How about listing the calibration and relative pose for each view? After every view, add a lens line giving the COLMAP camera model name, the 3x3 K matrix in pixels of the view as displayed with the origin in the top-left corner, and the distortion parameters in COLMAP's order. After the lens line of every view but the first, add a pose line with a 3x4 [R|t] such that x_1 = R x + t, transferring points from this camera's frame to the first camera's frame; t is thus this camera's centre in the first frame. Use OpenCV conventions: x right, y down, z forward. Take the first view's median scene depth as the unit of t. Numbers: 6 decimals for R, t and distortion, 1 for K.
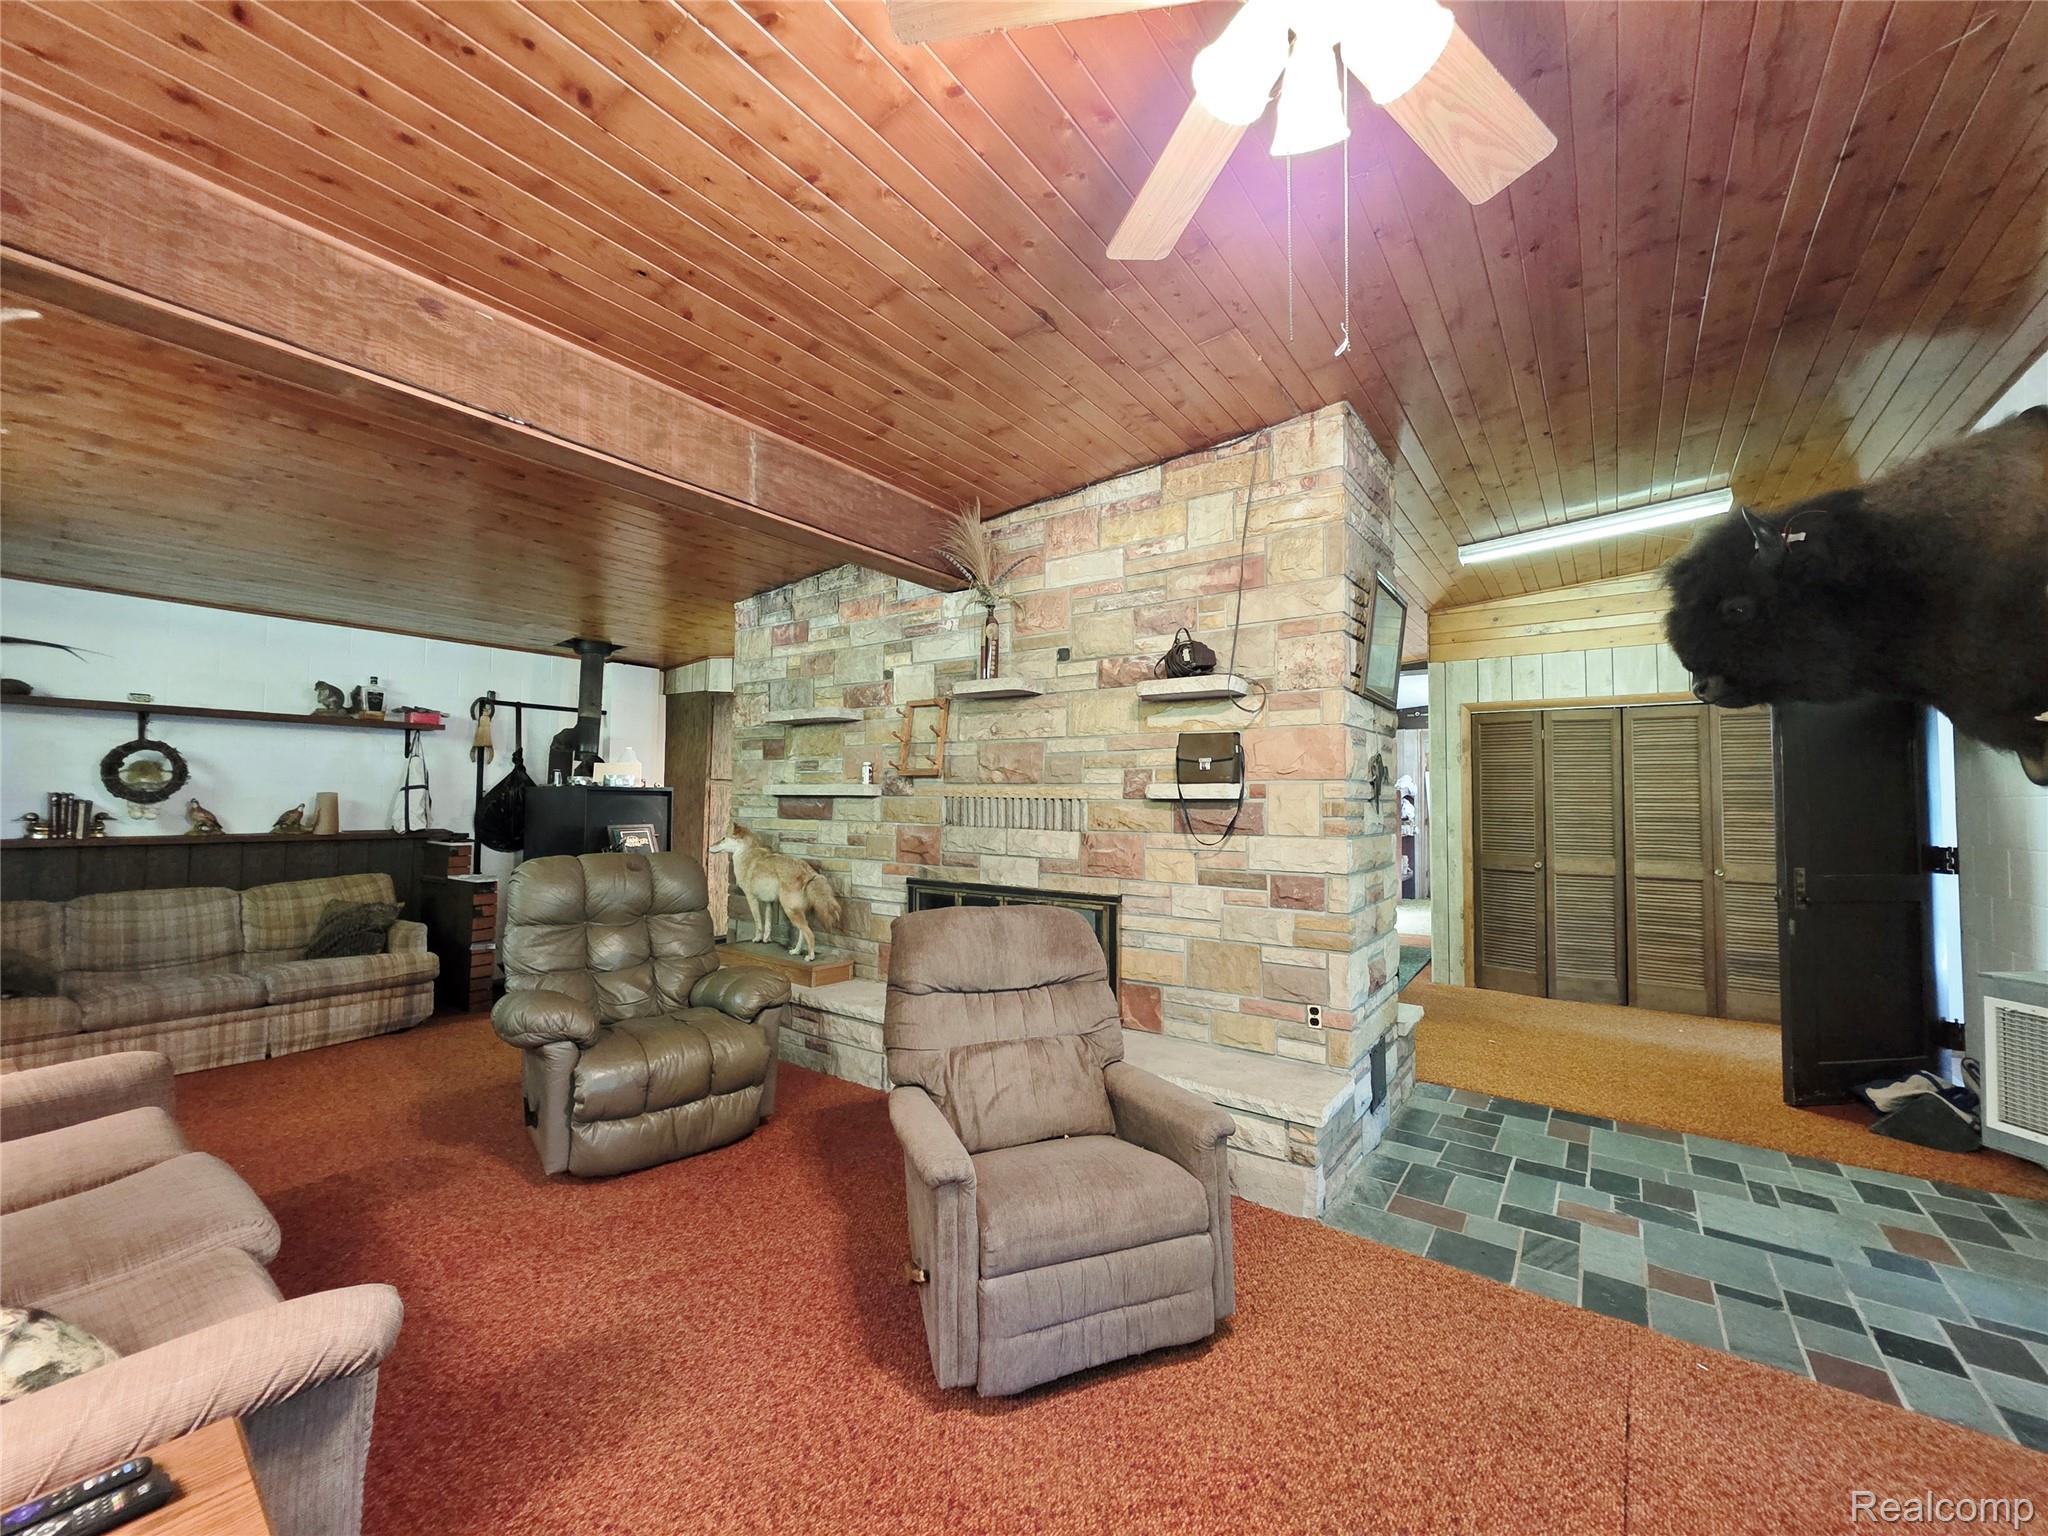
lens RADIAL K [[812.4, 0, 1031.6], [0, 812.4, 766.5], [0, 0, 1]] dist [0.003446, -0.000707]
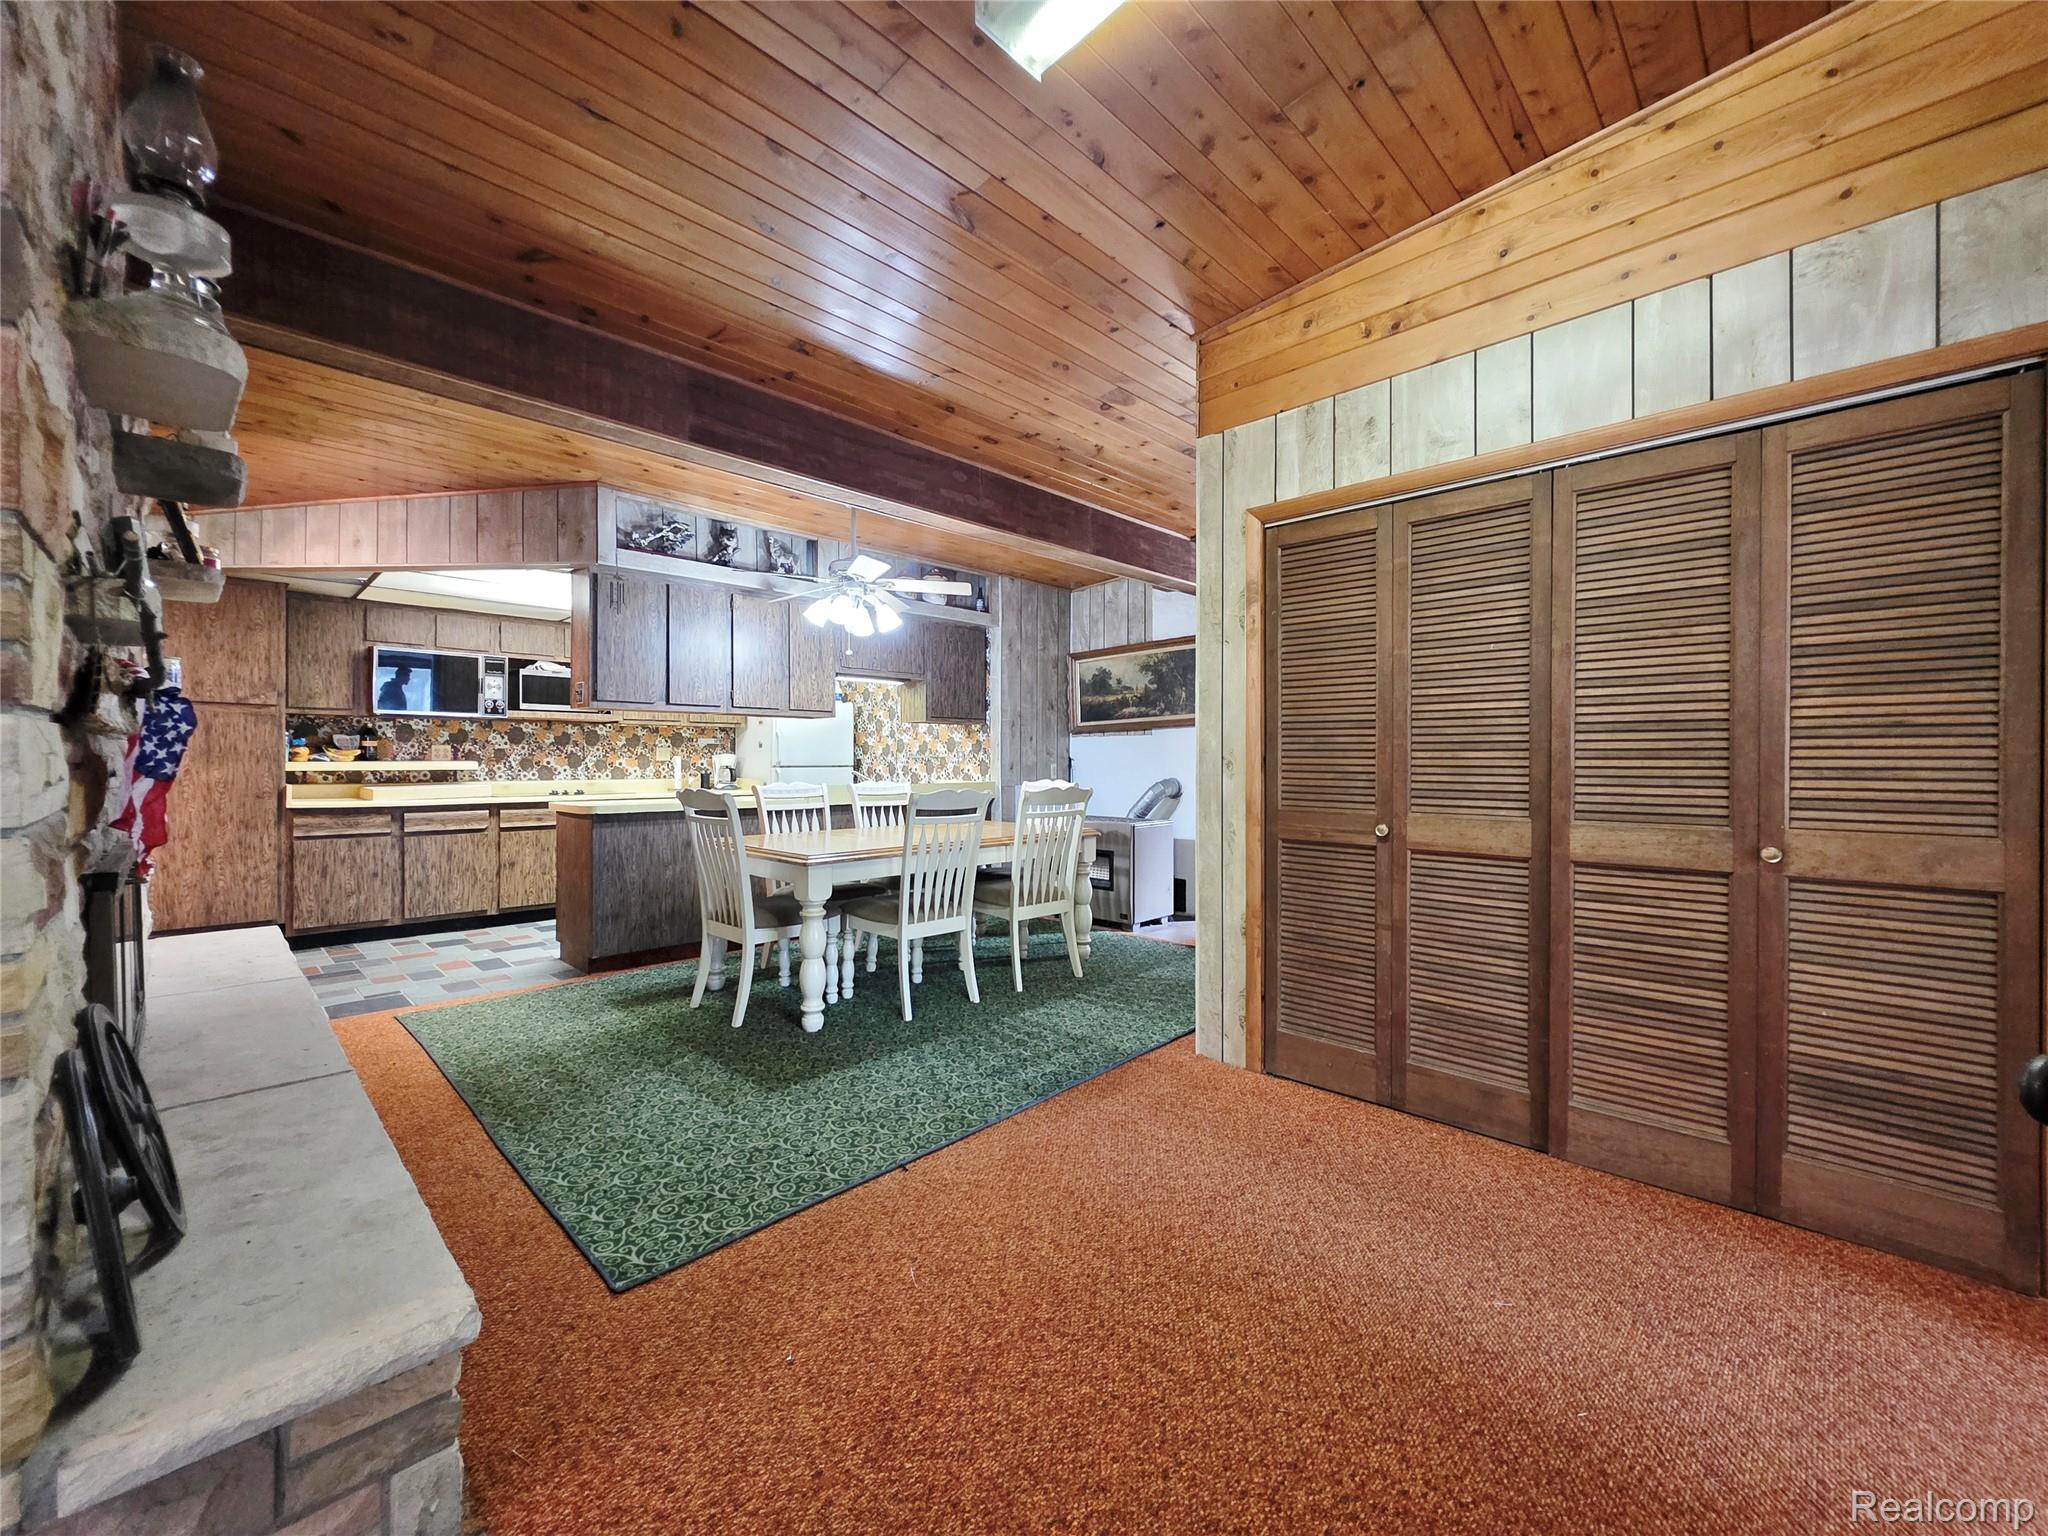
lens RADIAL K [[812.4, 0, 1030.2], [0, 812.4, 764.2], [0, 0, 1]] dist [0.003446, -0.000707]
pose [[0.988348, -0.008456, -0.151979, 0.641152], [0.015515, 0.998852, 0.045323, 0.073724], [0.151421, -0.047153, 0.987344, 0.651983]]
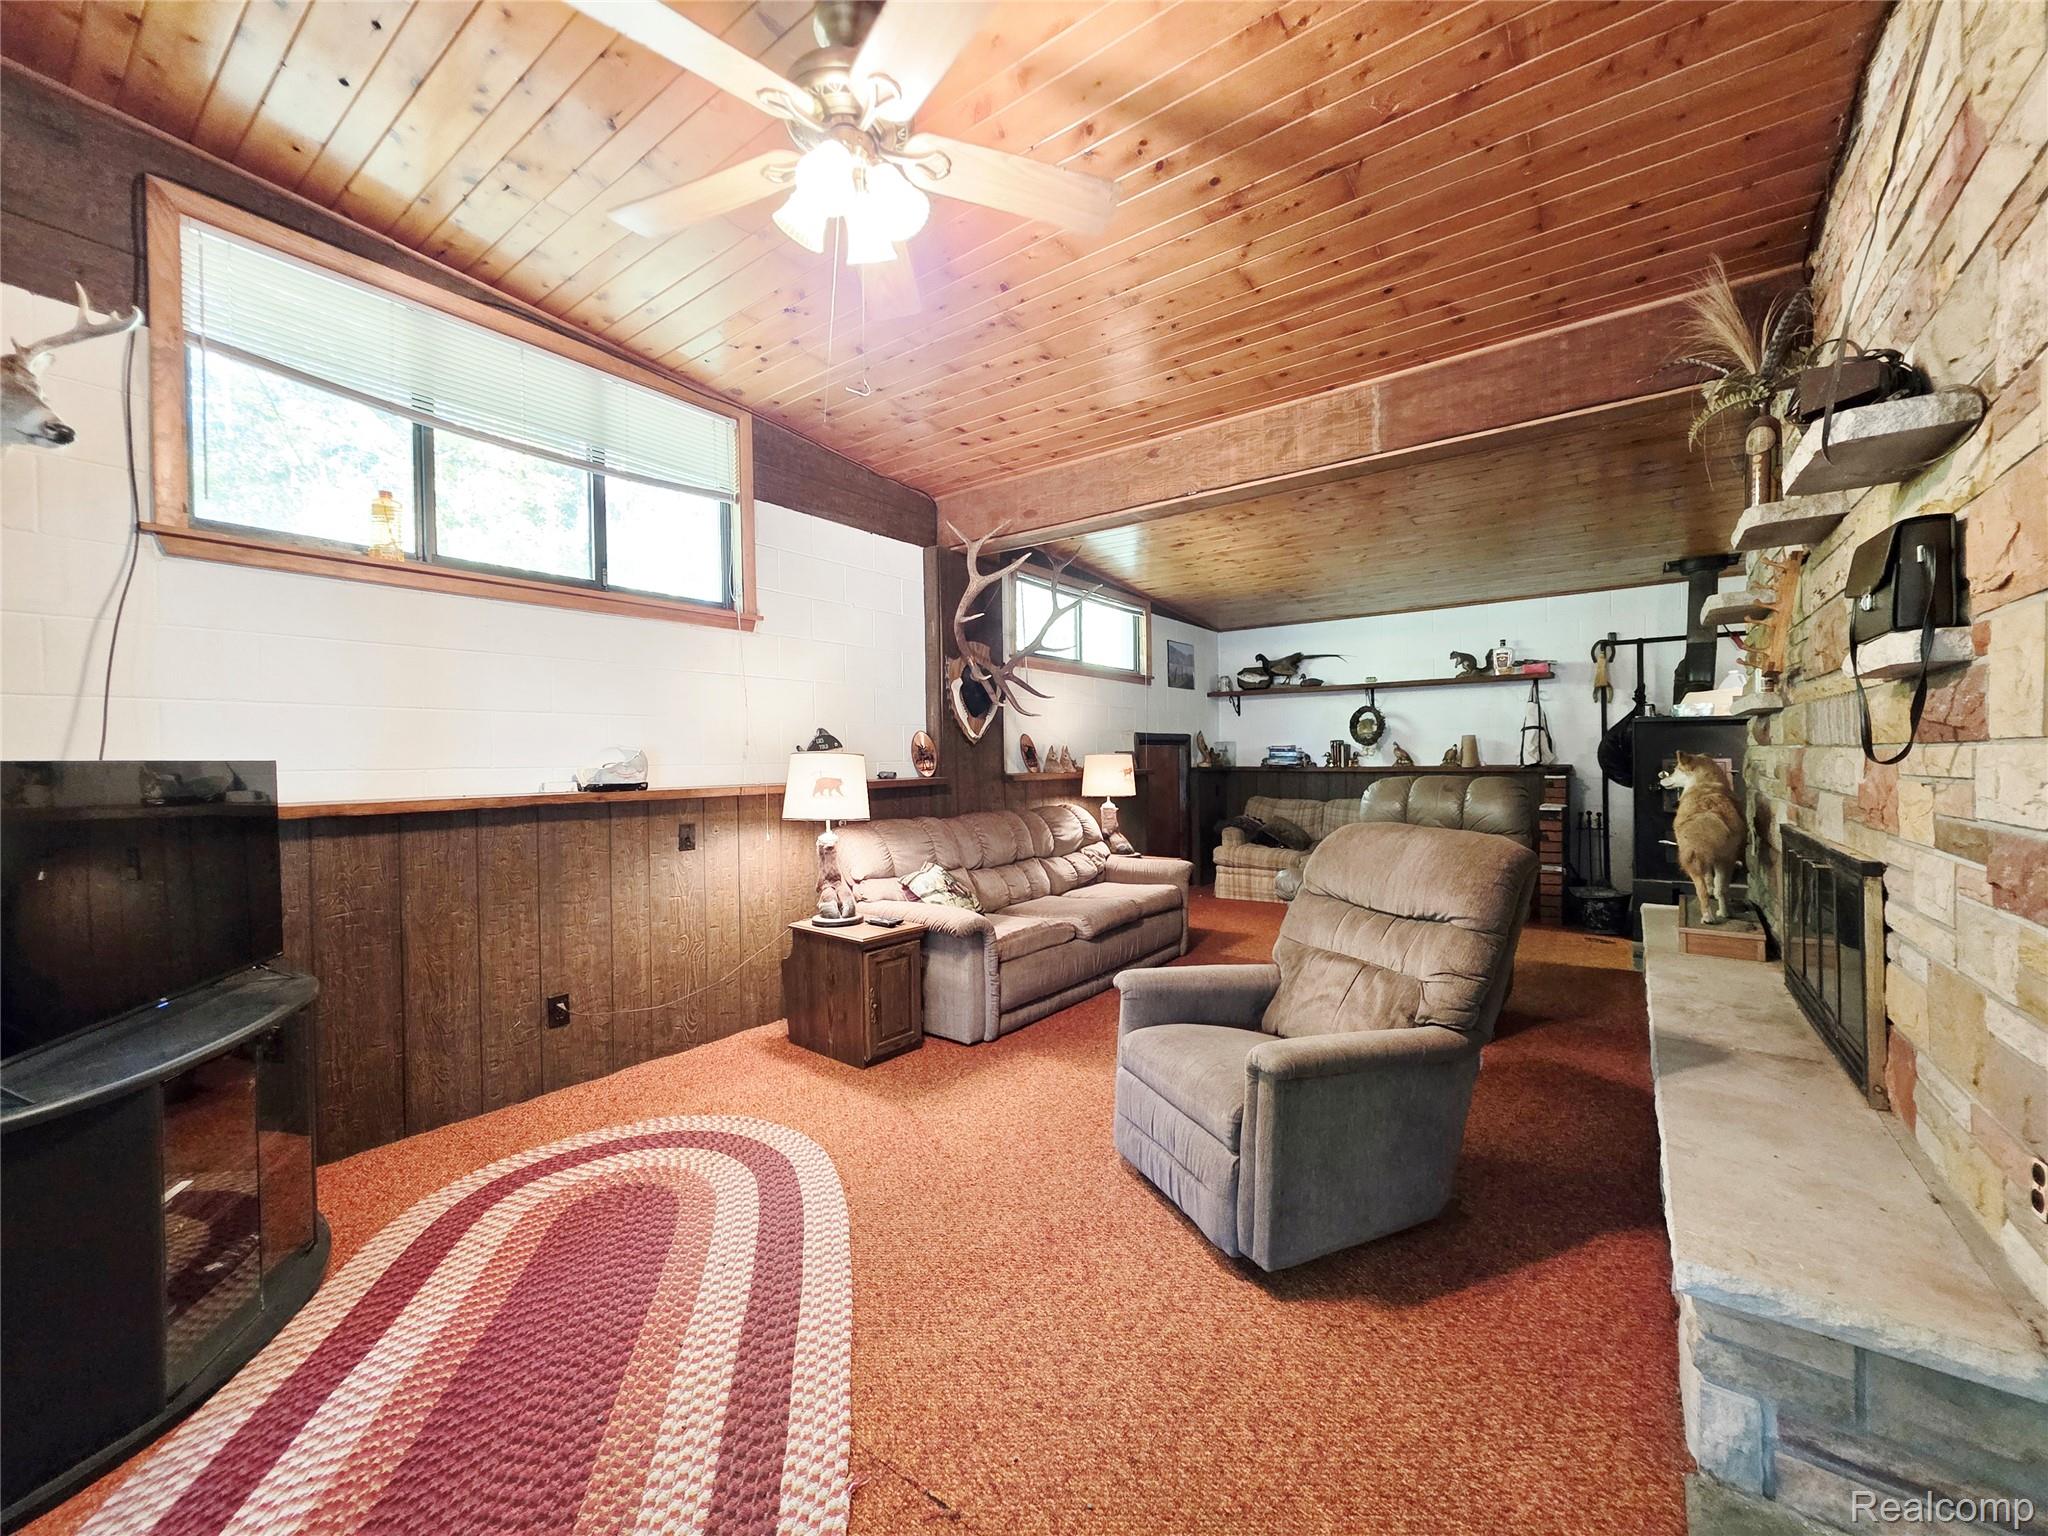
lens RADIAL K [[812.4, 0, 1032.0], [0, 812.4, 768.8], [0, 0, 1]] dist [0.003446, -0.000707]
pose [[-0.008429, 0.003698, -0.999958, 0.507991], [0.055980, 0.998427, 0.003221, 0.049010], [0.998396, -0.055950, -0.008622, 0.350153]]
